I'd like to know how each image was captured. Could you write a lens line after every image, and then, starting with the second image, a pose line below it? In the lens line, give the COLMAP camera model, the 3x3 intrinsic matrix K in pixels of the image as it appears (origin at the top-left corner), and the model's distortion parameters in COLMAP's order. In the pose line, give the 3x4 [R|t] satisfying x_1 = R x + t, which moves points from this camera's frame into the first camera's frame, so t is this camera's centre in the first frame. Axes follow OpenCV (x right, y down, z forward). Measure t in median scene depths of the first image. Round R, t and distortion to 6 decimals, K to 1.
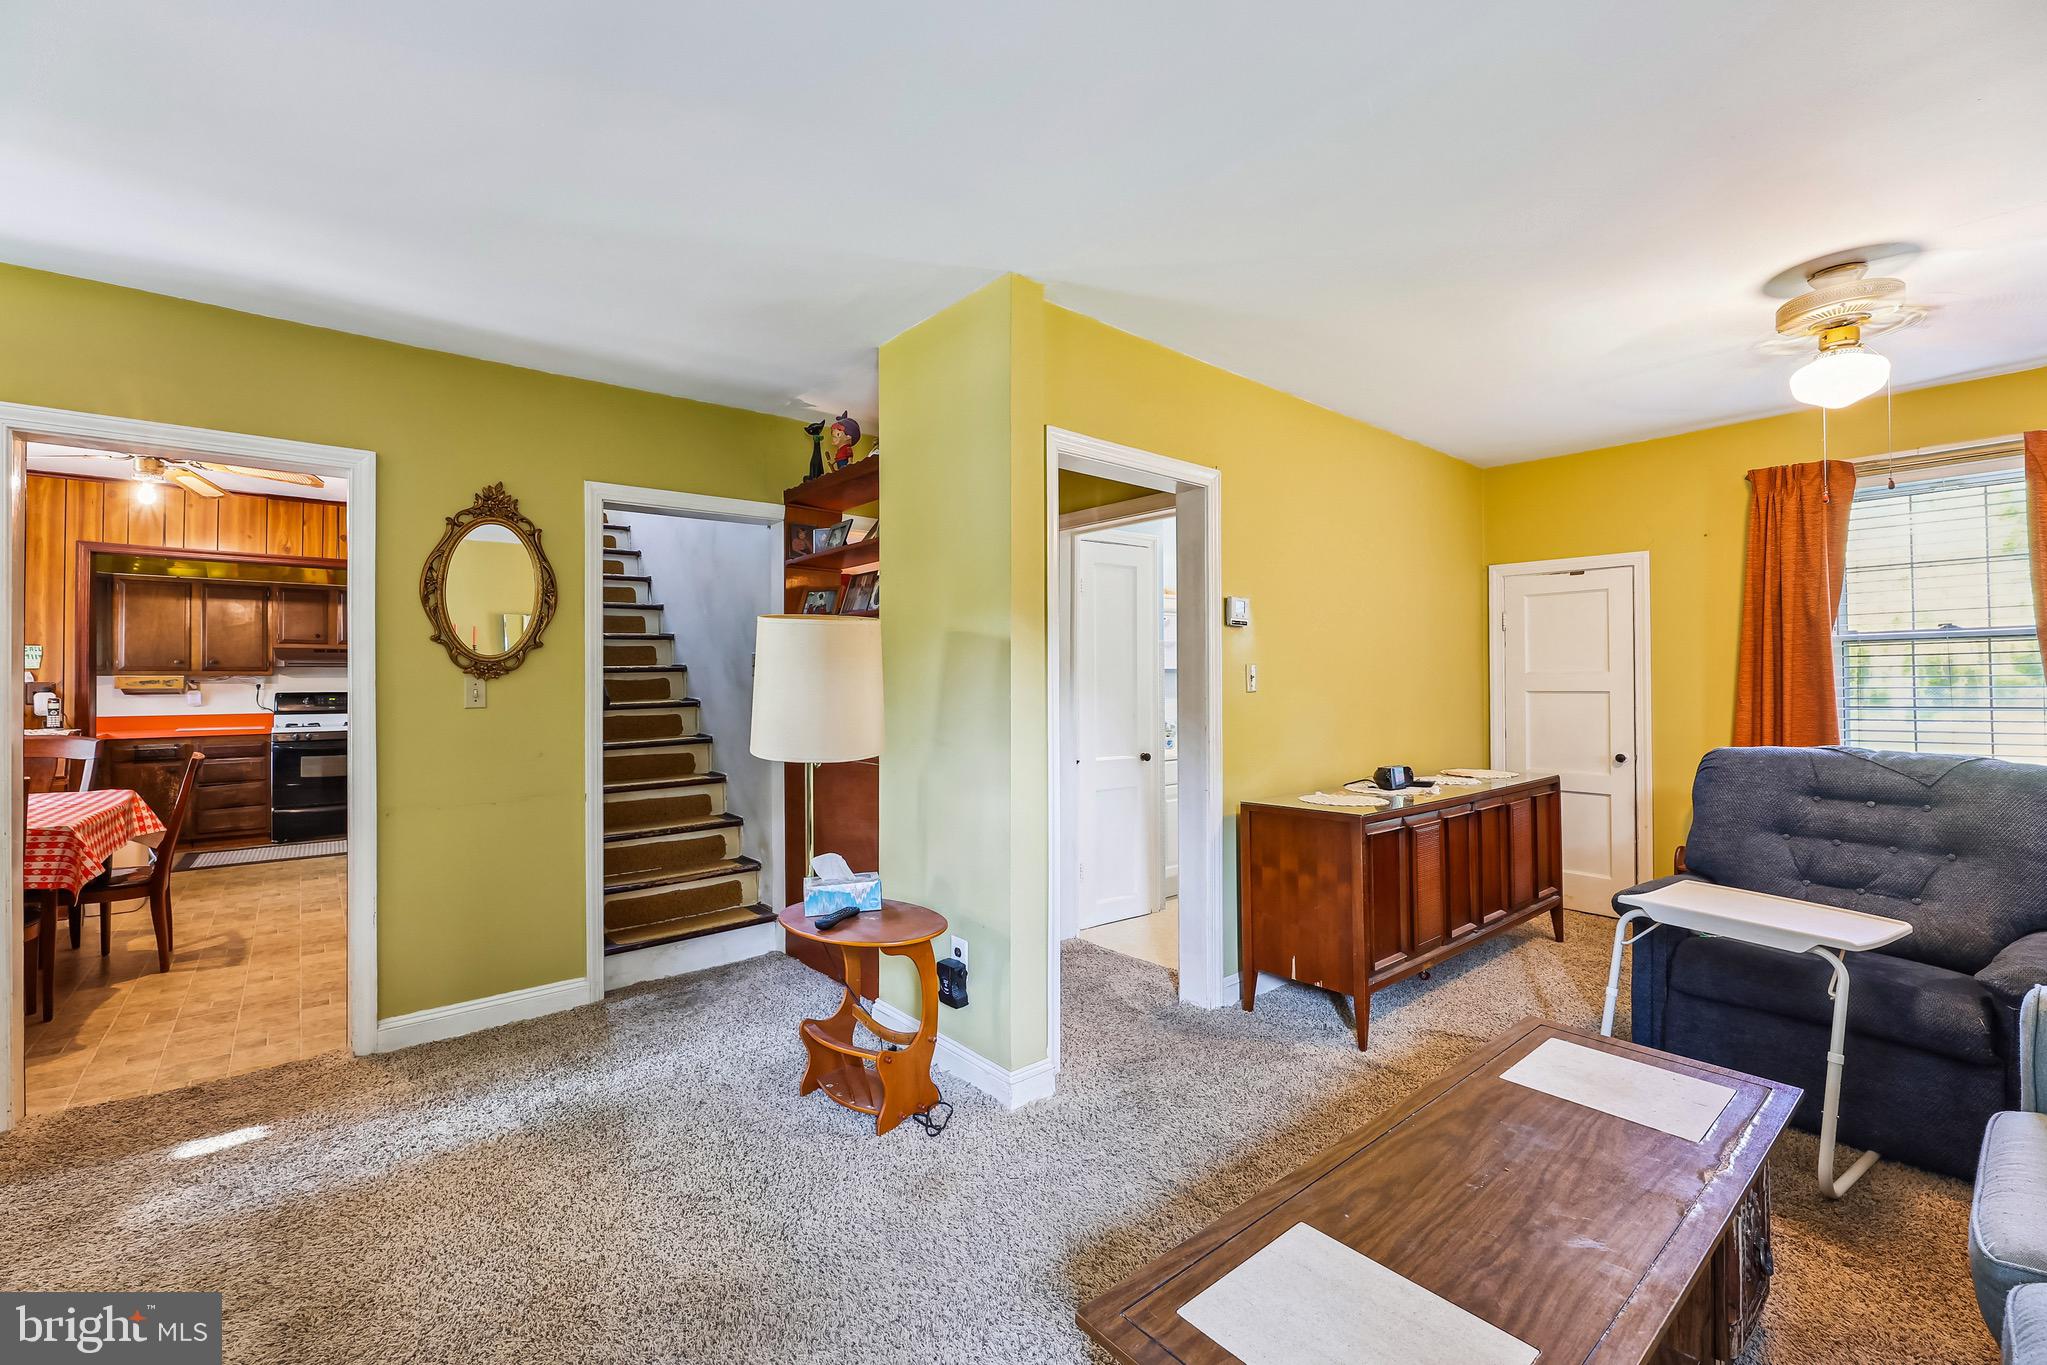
lens RADIAL K [[849.9, 0, 1019.6], [0, 849.9, 668.4], [0, 0, 1]] dist [-0.001432, -0.000127]
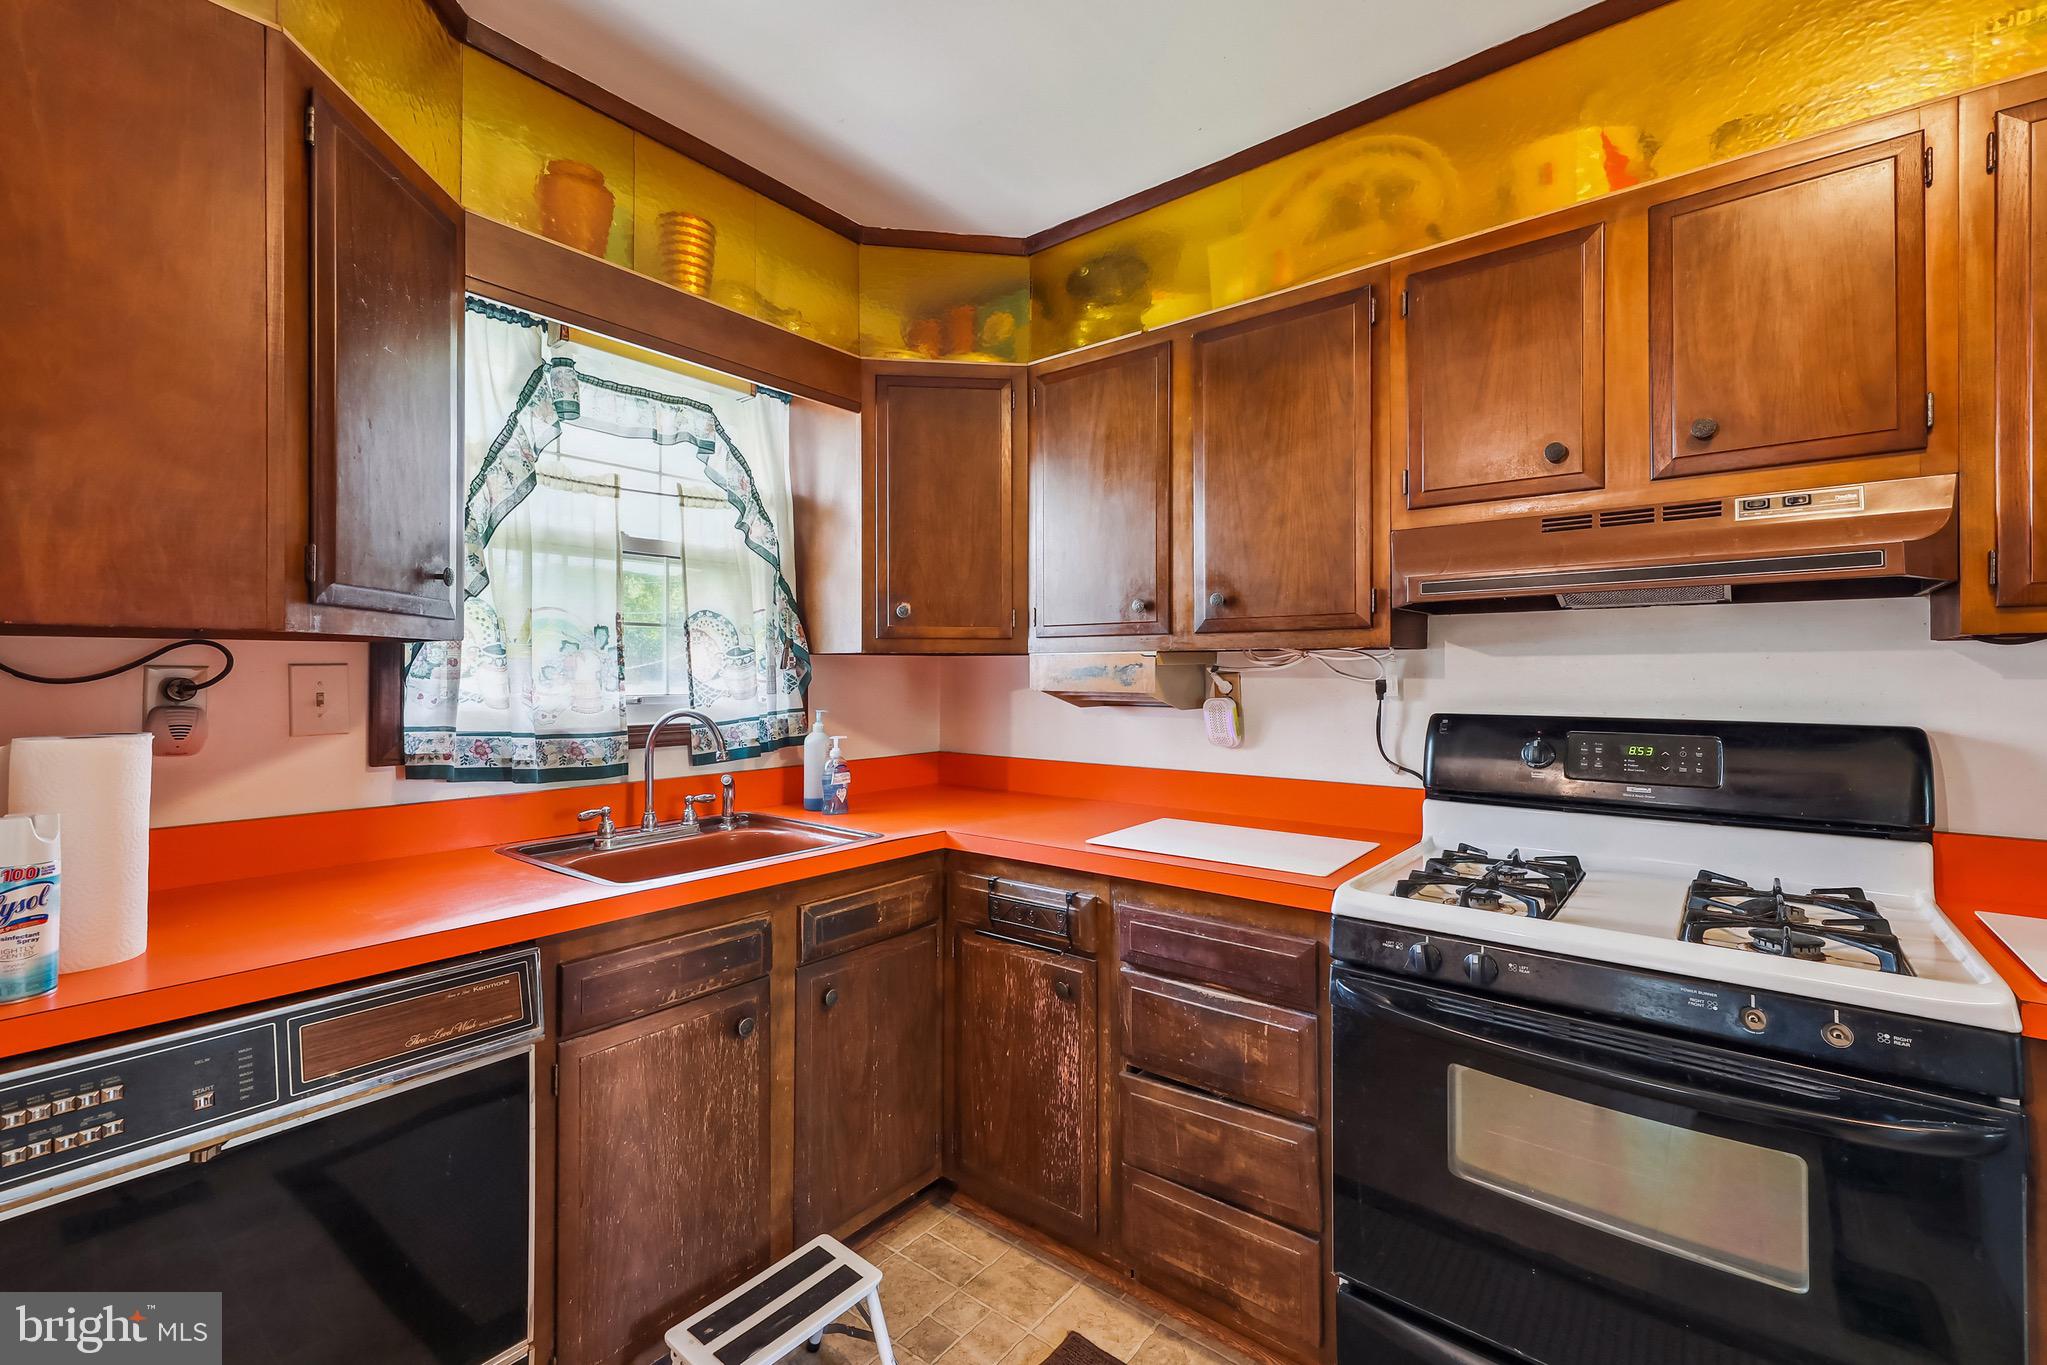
lens RADIAL K [[864.0, 0, 1018.3], [0, 864.0, 679.1], [0, 0, 1]] dist [0.002044, 0.000072]
pose [[0.203315, -0.003222, -0.979108, -0.671890], [0.009010, 0.999958, -0.001420, 0.018973], [0.979072, -0.008533, 0.203336, 0.858751]]
